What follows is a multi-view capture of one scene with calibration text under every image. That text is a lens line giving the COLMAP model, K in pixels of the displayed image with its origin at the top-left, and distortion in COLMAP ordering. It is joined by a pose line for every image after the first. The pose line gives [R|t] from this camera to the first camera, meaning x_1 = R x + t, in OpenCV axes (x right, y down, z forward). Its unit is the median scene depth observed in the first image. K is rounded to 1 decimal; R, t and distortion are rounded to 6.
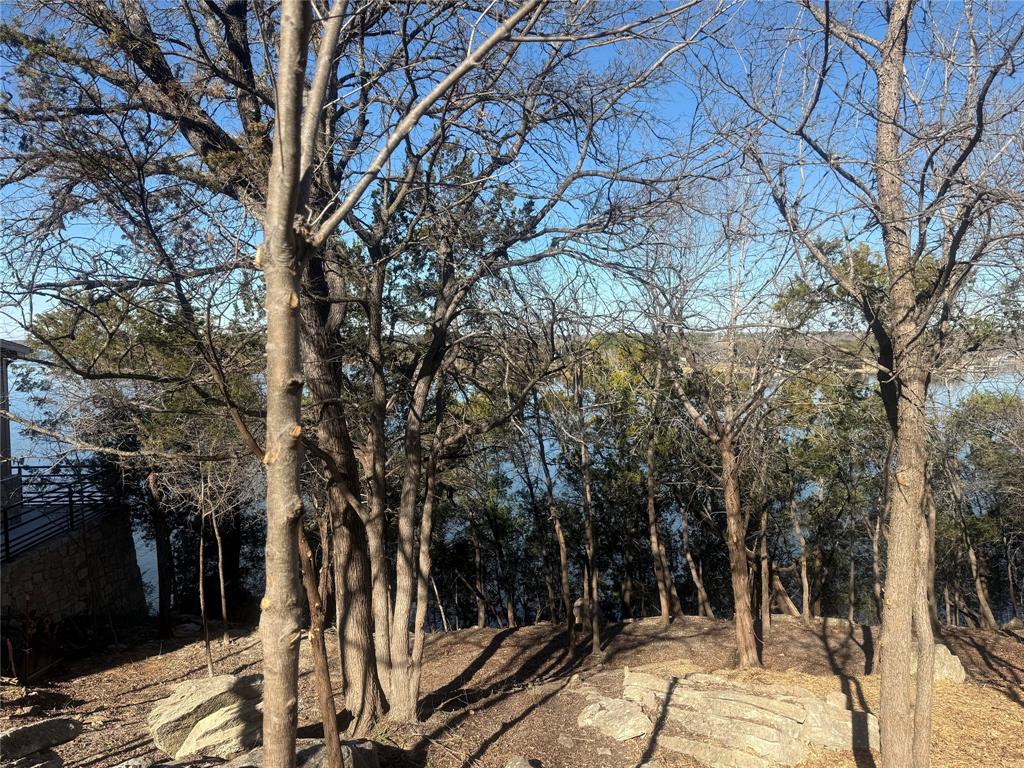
lens RADIAL K [[699.9, 0, 515.5], [0, 699.9, 381.6], [0, 0, 1]] dist [0.063487, -0.088190]
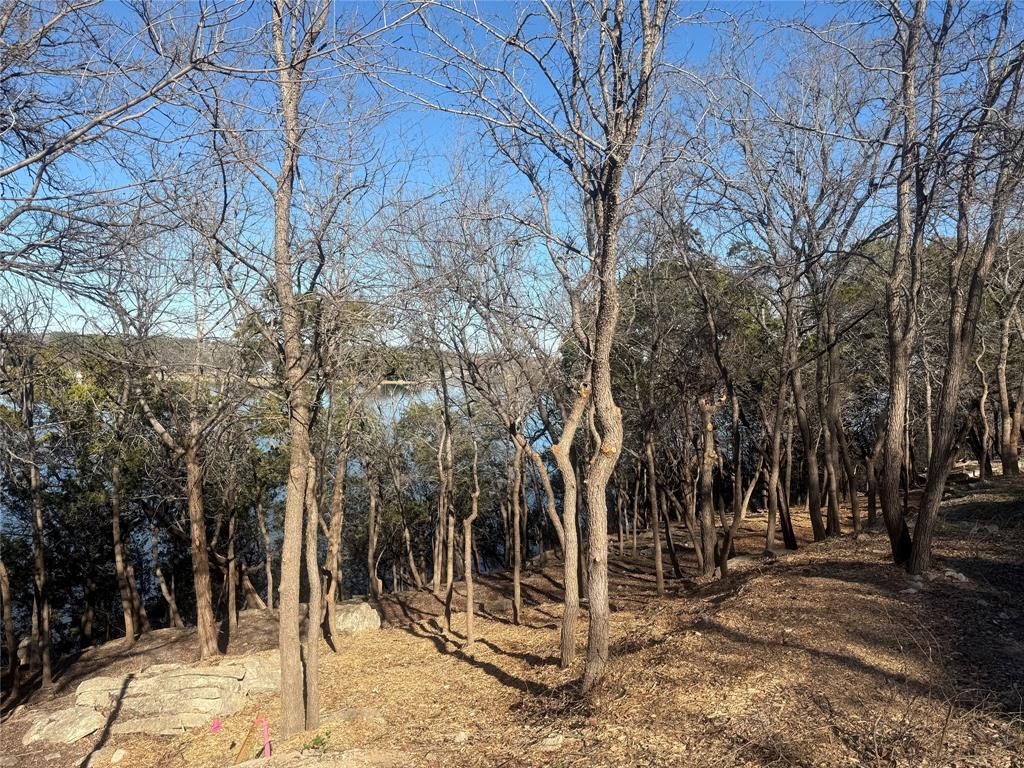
lens RADIAL K [[701.8, 0, 515.3], [0, 701.8, 375.9], [0, 0, 1]] dist [-0.013476, 0.000524]
pose [[0.765099, 0.014883, 0.643740, -0.009455], [-0.000929, 0.999757, -0.022010, -0.008516], [-0.643912, 0.016242, 0.764928, -0.102290]]
